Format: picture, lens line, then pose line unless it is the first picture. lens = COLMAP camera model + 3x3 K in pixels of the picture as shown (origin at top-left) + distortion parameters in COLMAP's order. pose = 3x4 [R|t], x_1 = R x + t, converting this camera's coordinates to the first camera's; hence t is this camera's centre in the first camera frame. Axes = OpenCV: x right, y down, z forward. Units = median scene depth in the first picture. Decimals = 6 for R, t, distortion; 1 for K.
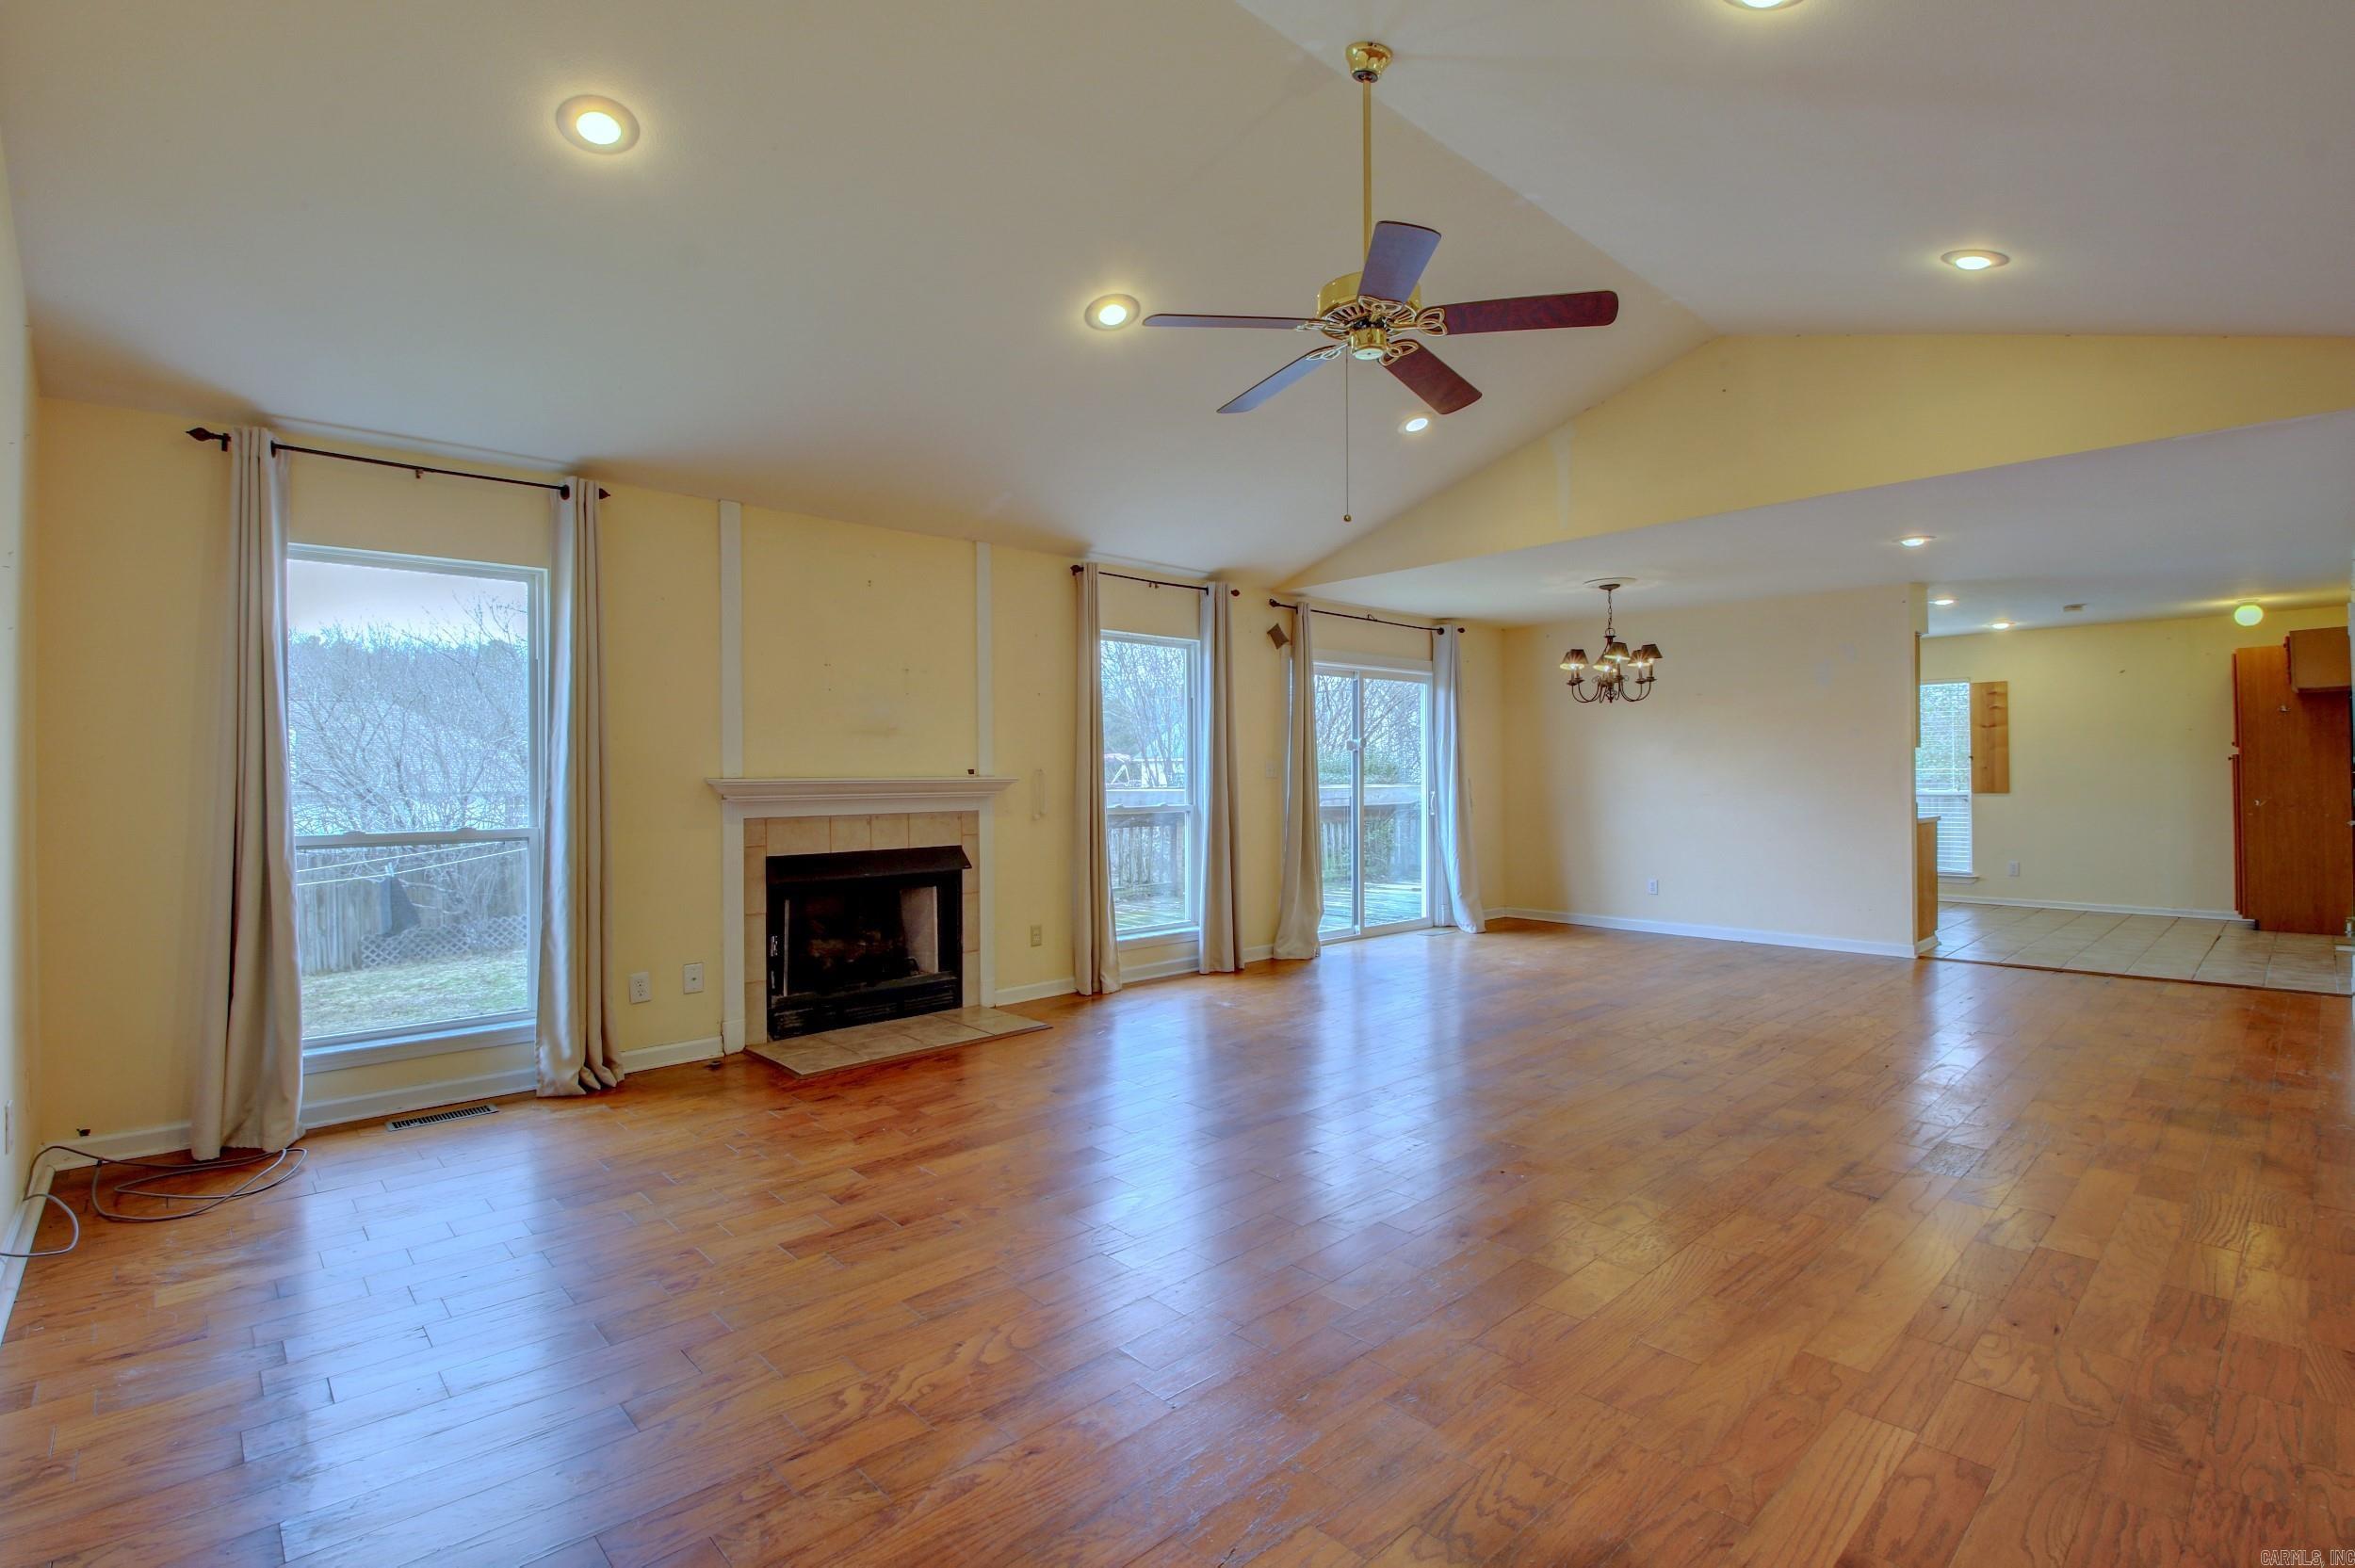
lens RADIAL K [[1092.1, 0, 1179.9], [0, 1092.1, 771.0], [0, 0, 1]] dist [0.008445, -0.020642]
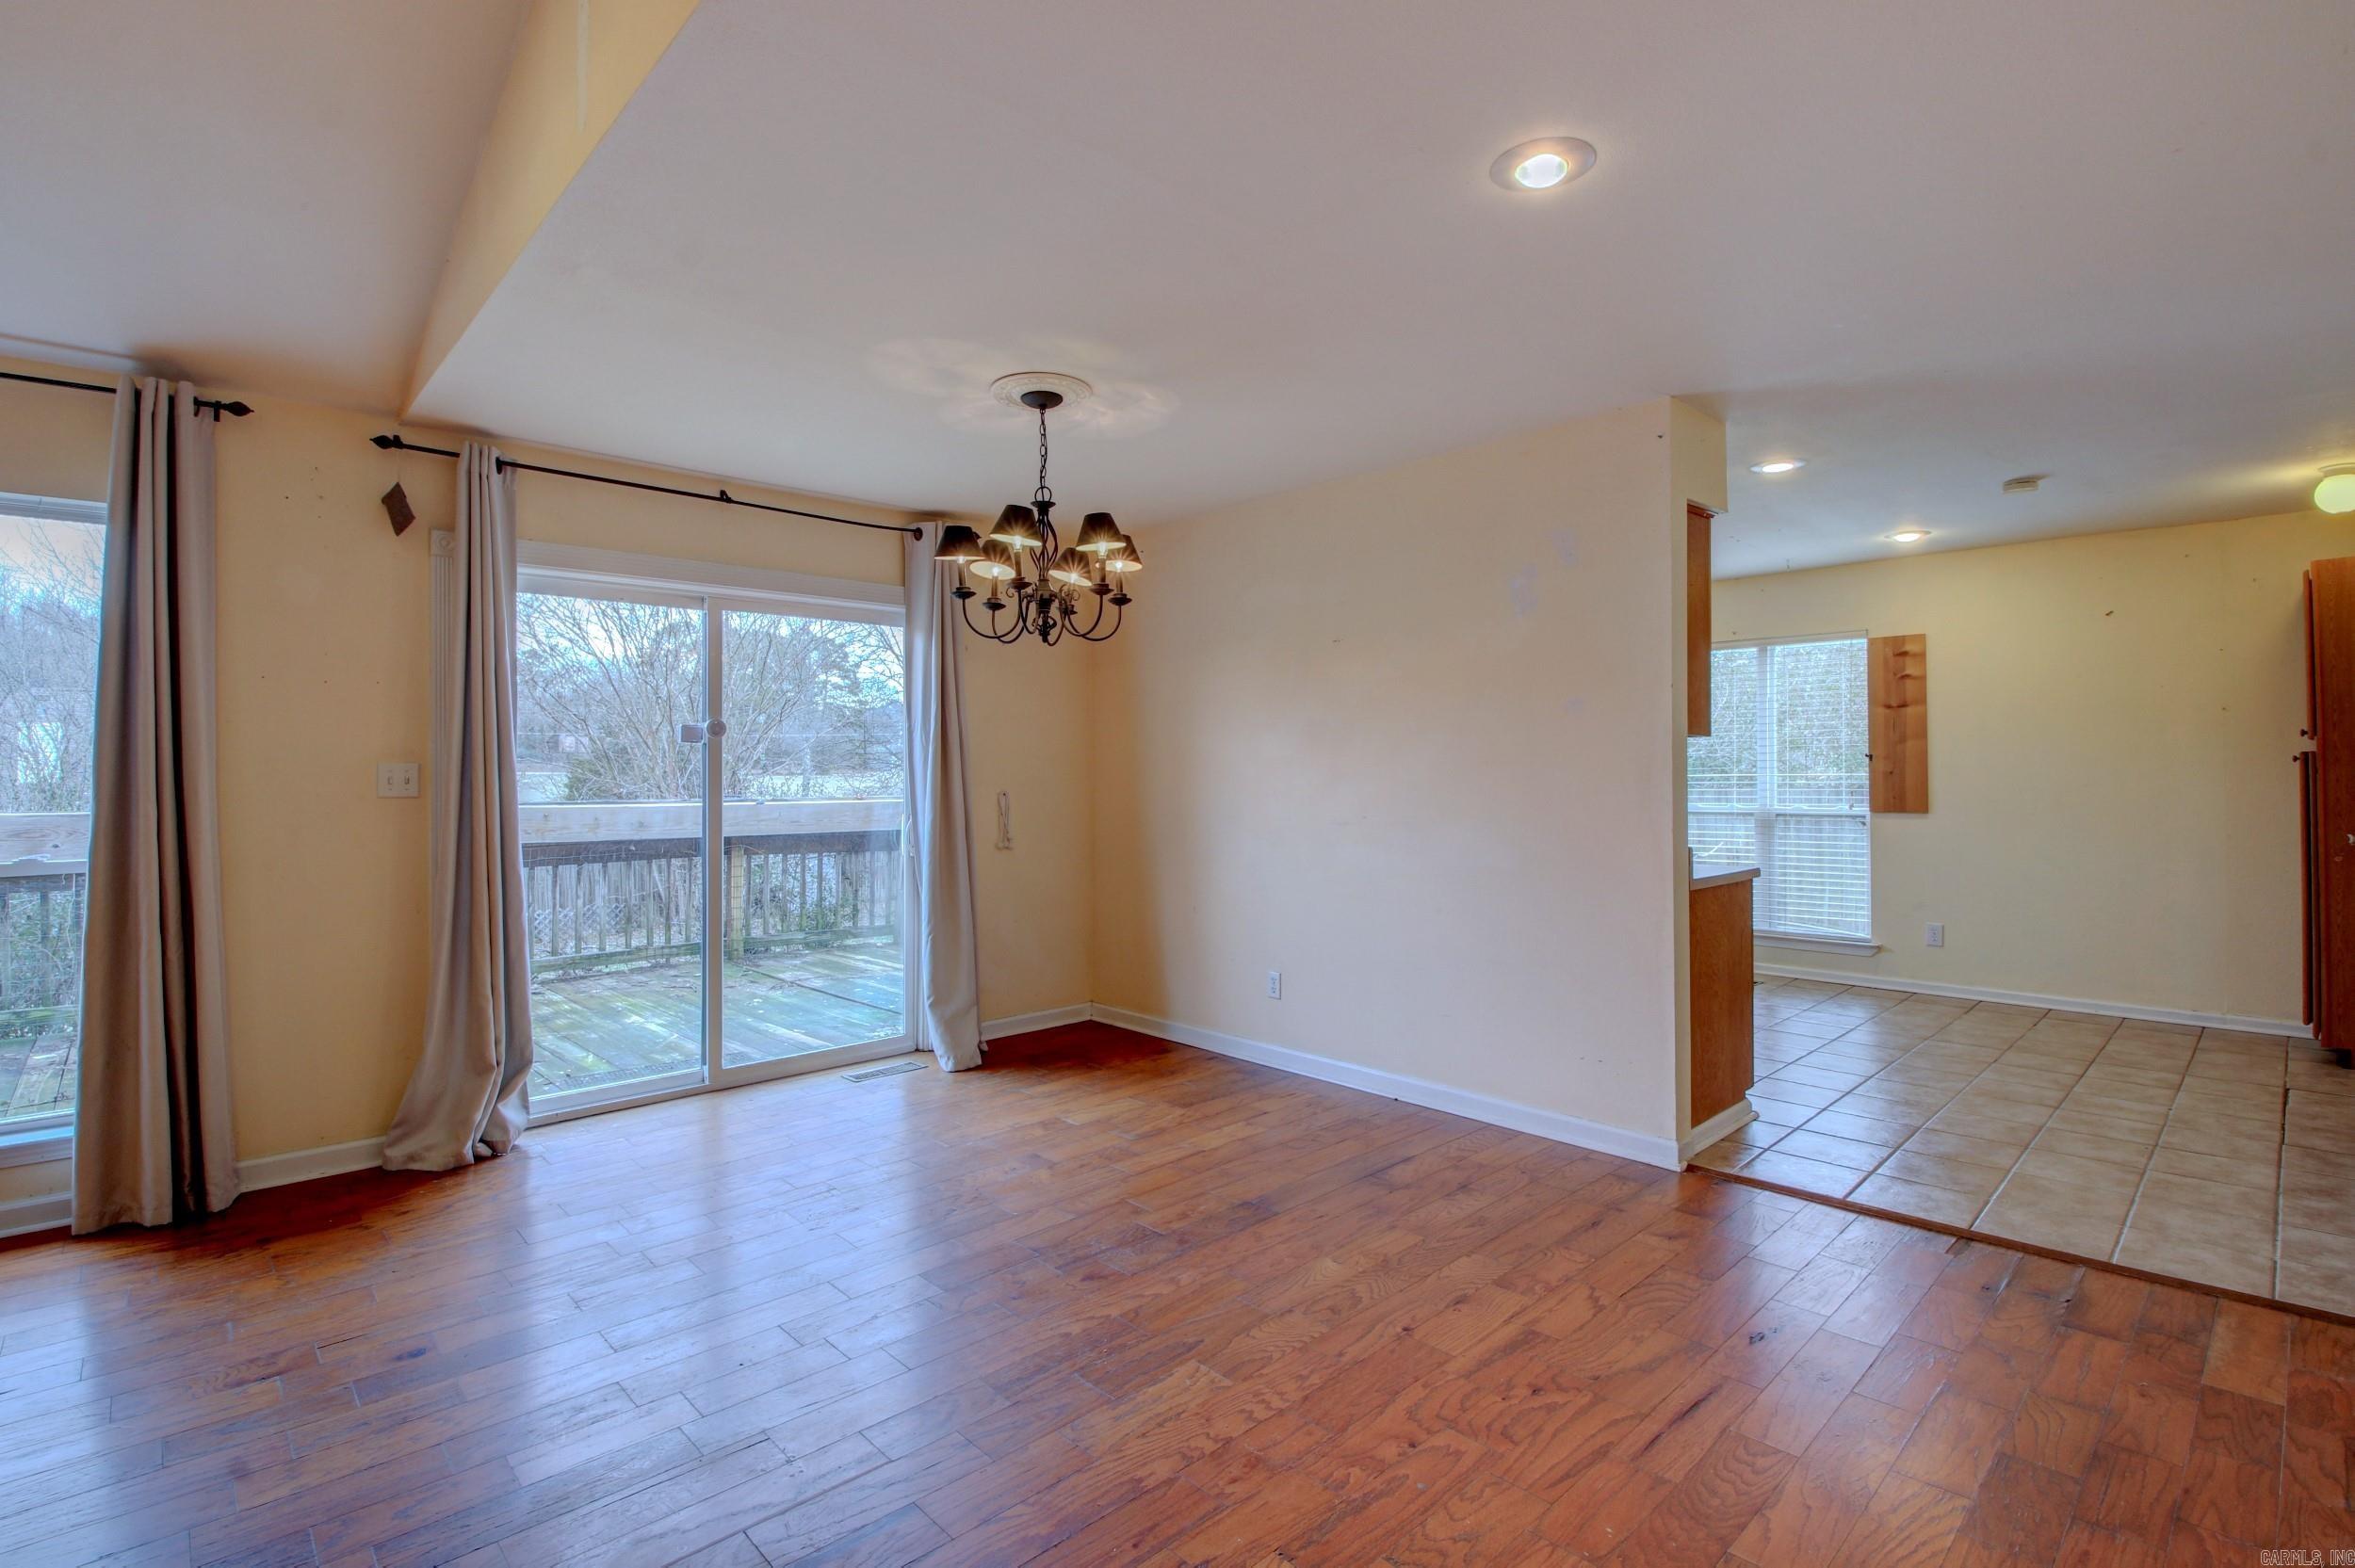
lens RADIAL K [[1092.1, 0, 1185.8], [0, 1092.1, 765.3], [0, 0, 1]] dist [0.008445, -0.020642]
pose [[0.999967, 0.001018, 0.008069, 0.522719], [-0.001003, 0.999998, -0.001789, -0.008926], [-0.008070, 0.001781, 0.999966, 0.598473]]
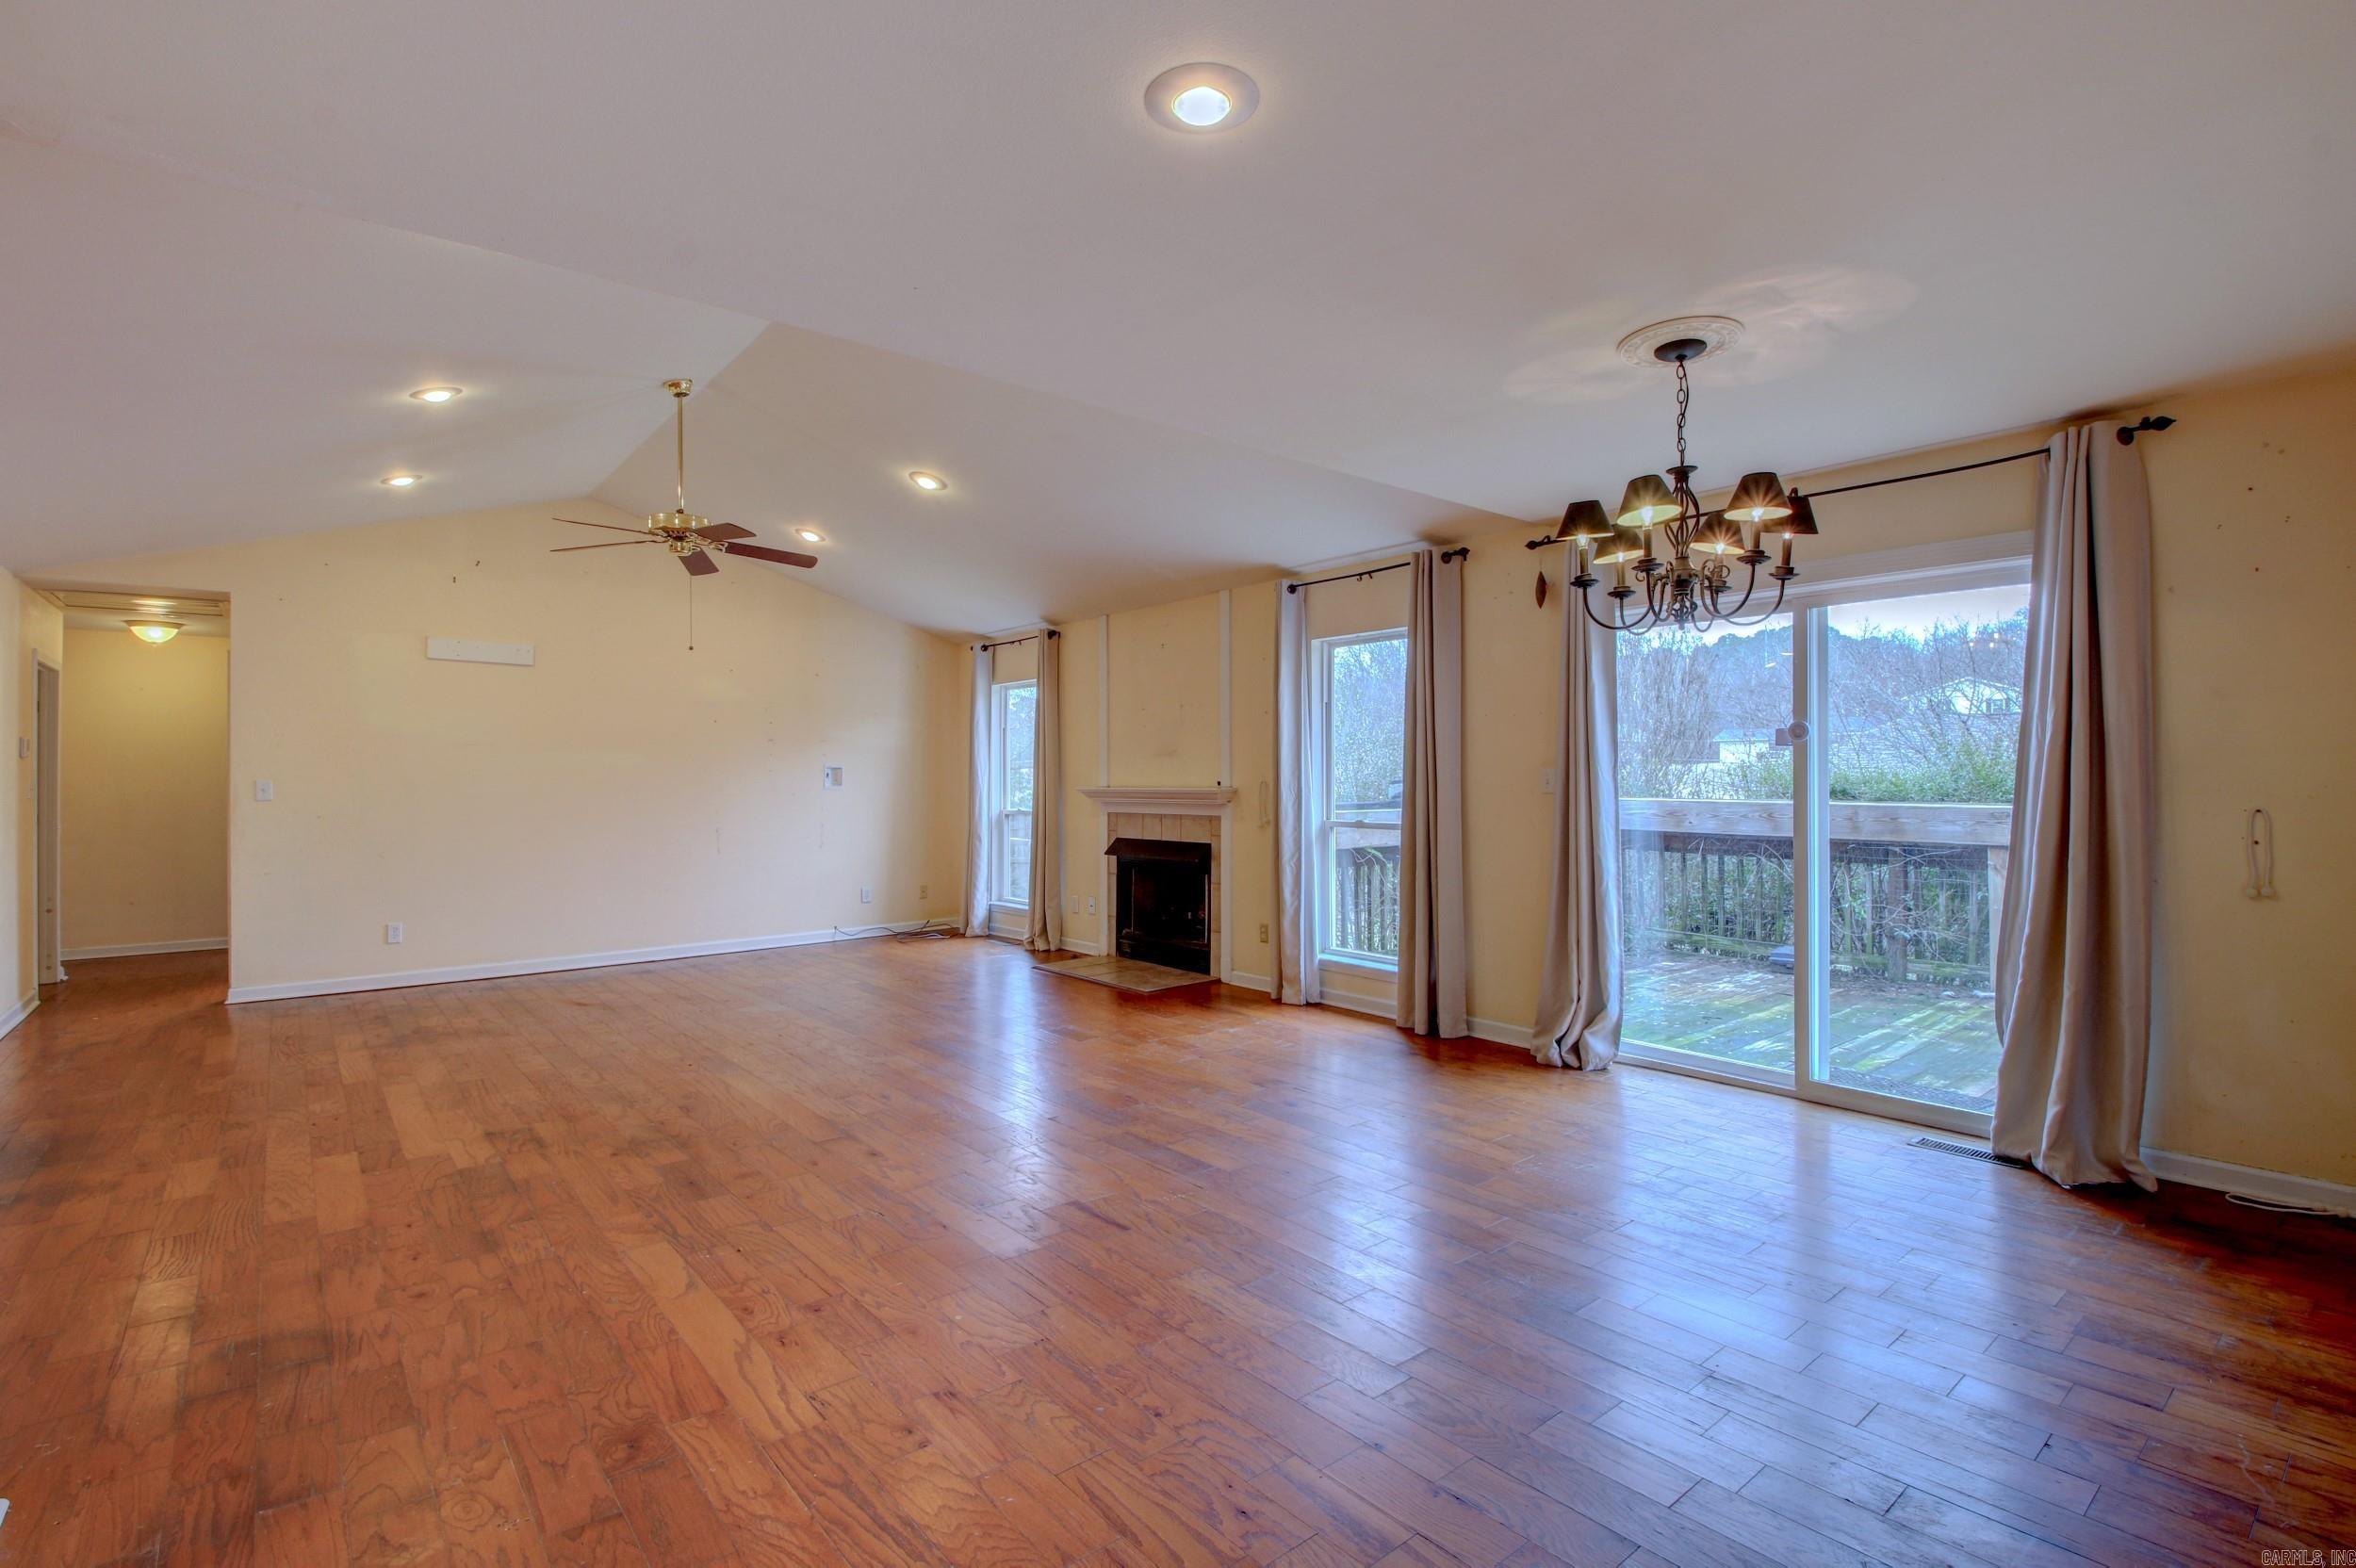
lens RADIAL K [[1092.7, 0, 1177.8], [0, 1092.7, 768.7], [0, 0, 1]] dist [0.008445, -0.020642]
pose [[-0.060652, -0.002454, -0.998156, 0.949120], [0.009133, 0.999954, -0.003014, -0.011298], [0.998117, -0.009299, -0.060627, 0.960399]]
